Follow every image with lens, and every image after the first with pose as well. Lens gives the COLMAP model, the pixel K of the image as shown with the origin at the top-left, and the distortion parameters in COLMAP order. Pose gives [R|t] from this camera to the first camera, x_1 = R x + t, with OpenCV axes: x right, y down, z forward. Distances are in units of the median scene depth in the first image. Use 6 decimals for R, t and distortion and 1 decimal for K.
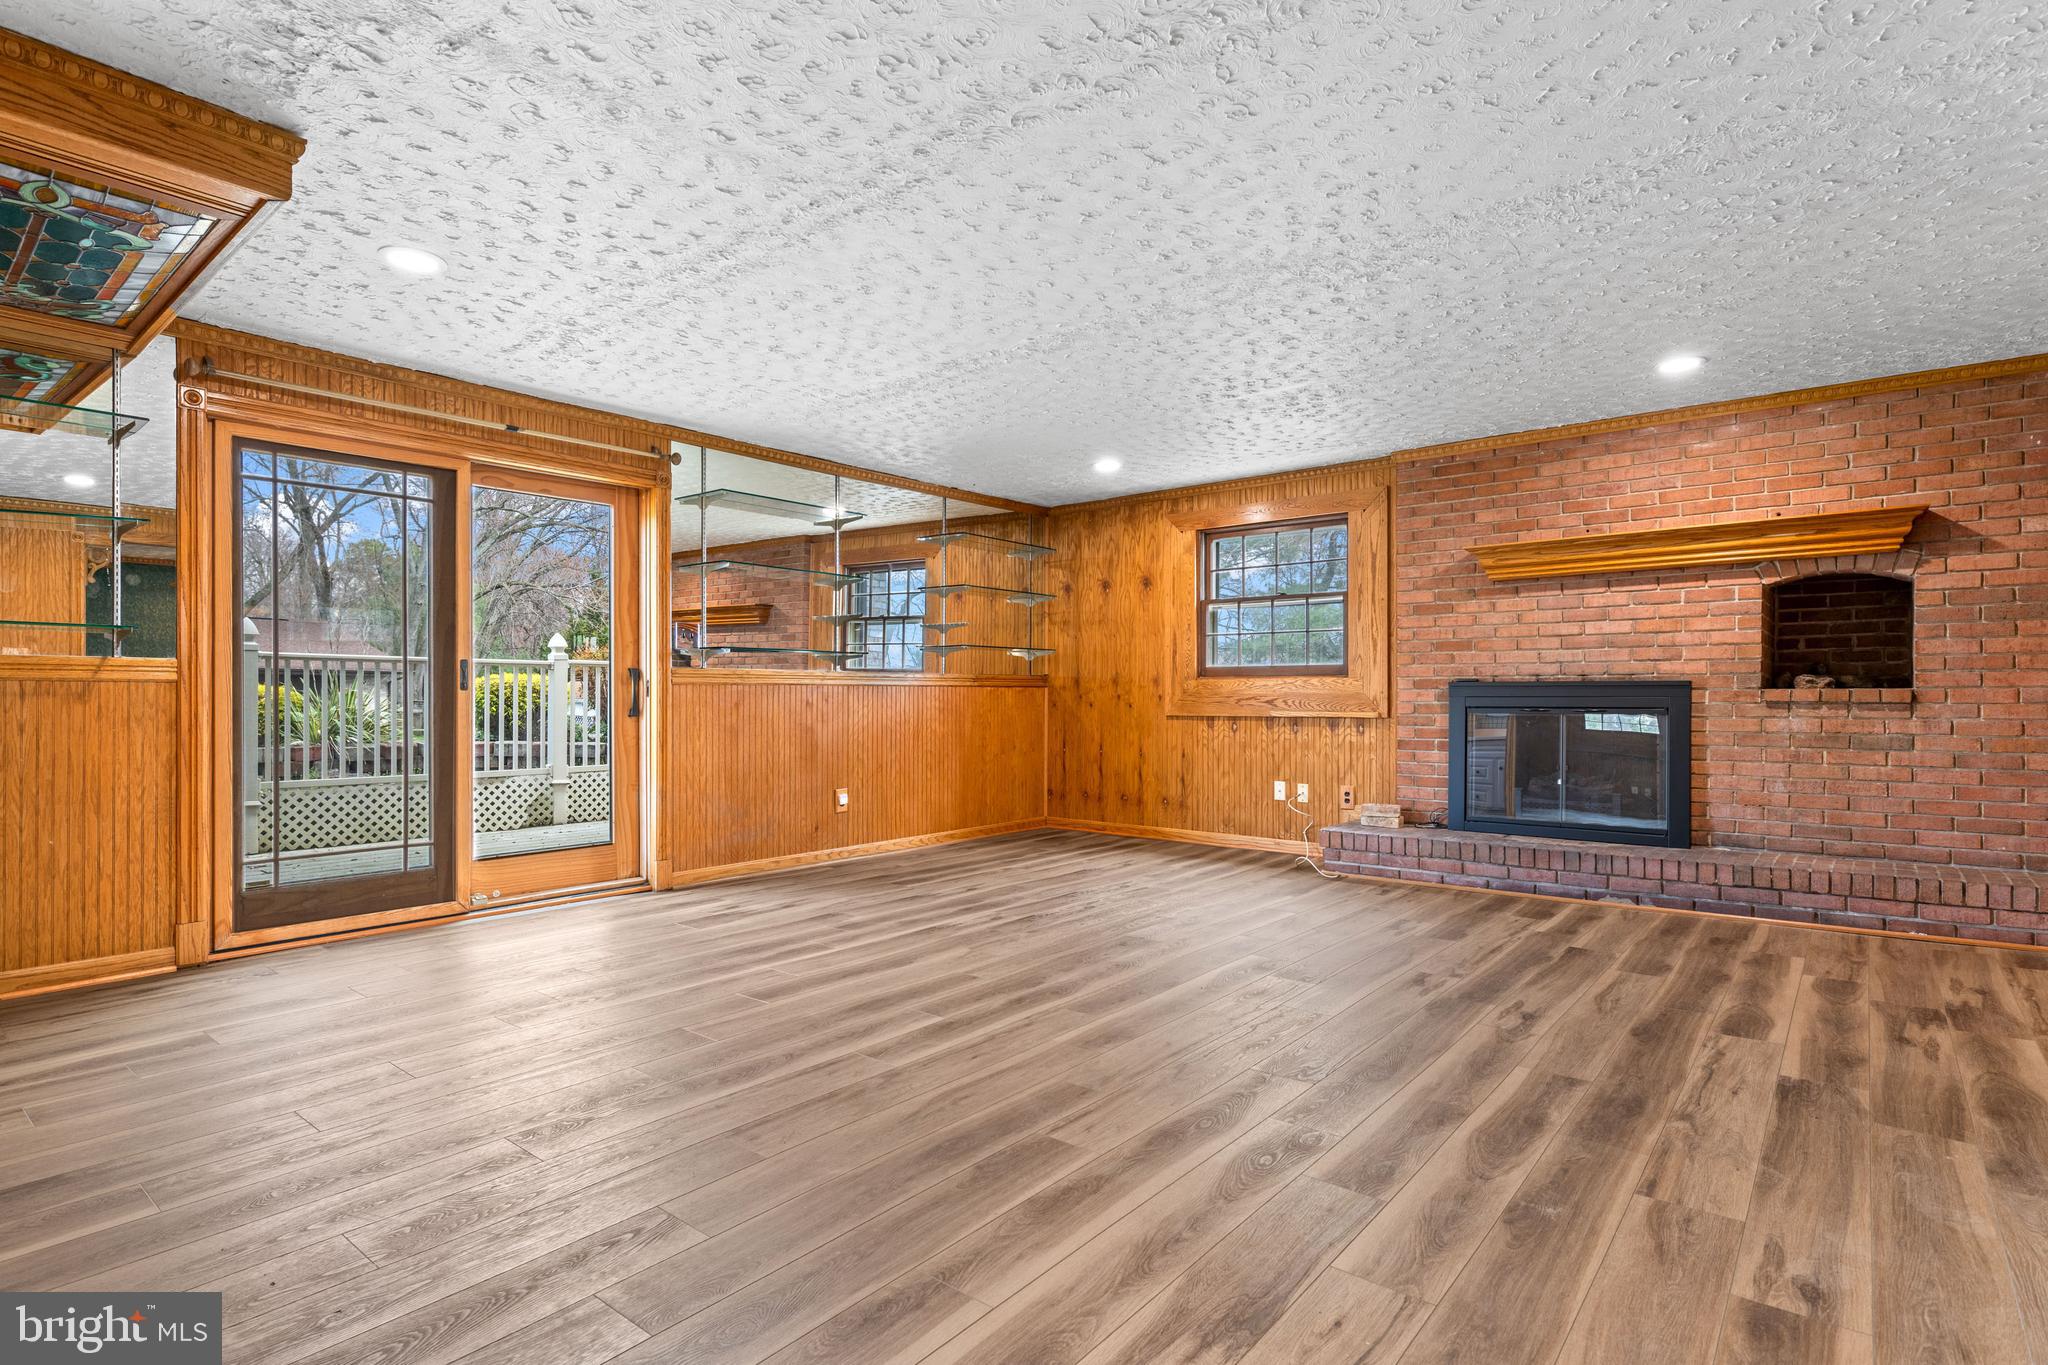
lens RADIAL K [[1031.1, 0, 1025.9], [0, 1031.1, 695.0], [0, 0, 1]] dist [-0.003497, -0.000173]
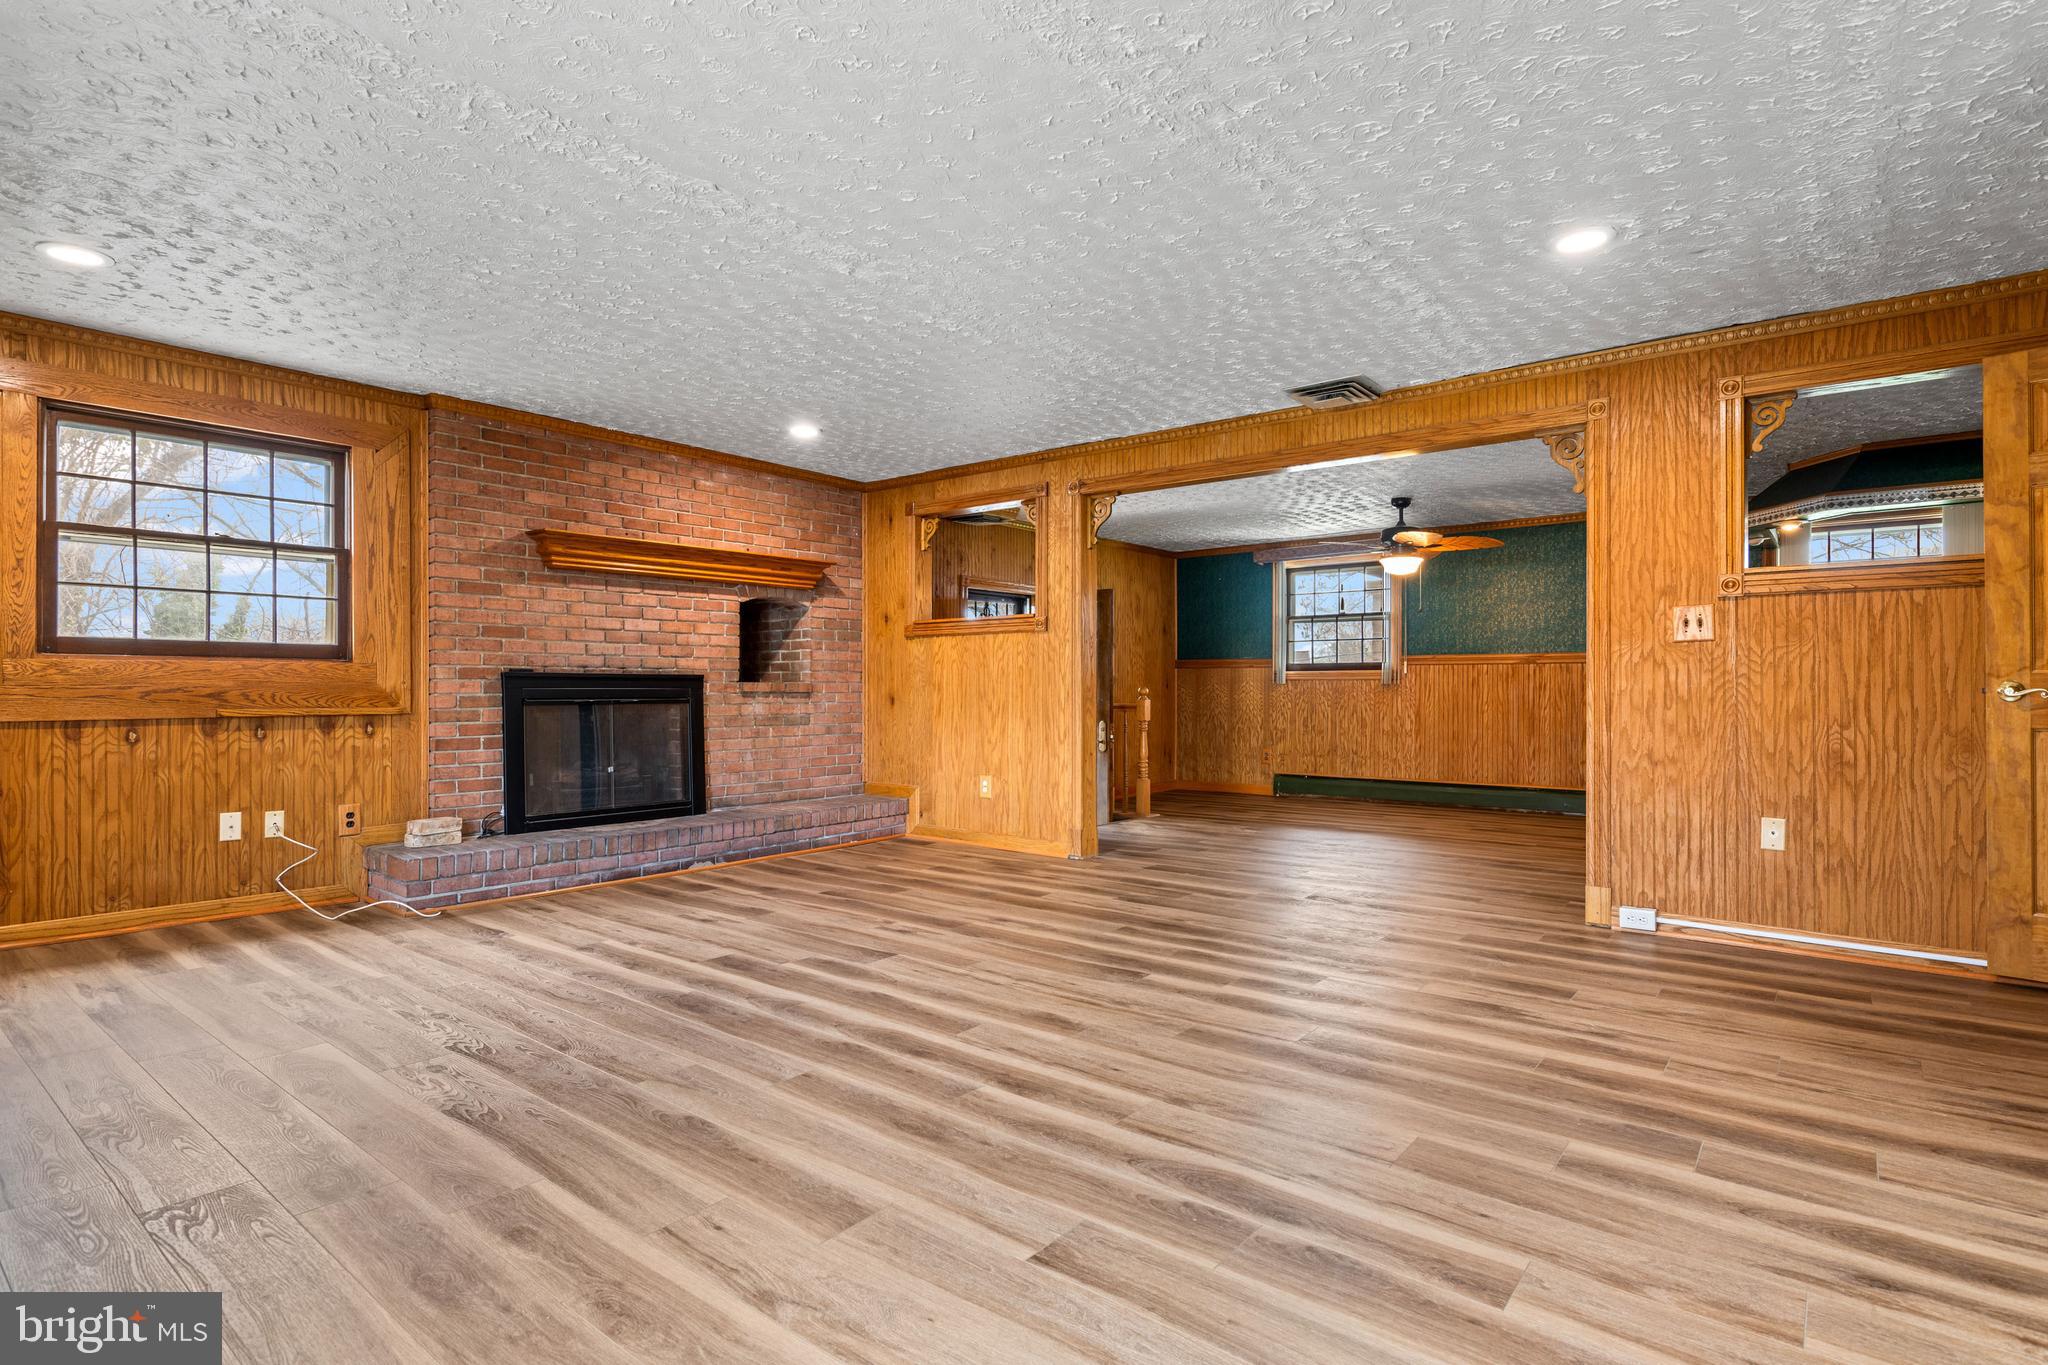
lens RADIAL K [[1031.1, 0, 1027.1], [0, 1031.1, 691.6], [0, 0, 1]] dist [-0.003497, -0.000173]
pose [[-0.017120, -0.001810, 0.999852, -0.541521], [-0.000880, 0.999998, 0.001796, 0.003131], [-0.999853, -0.000849, -0.017121, 0.602545]]
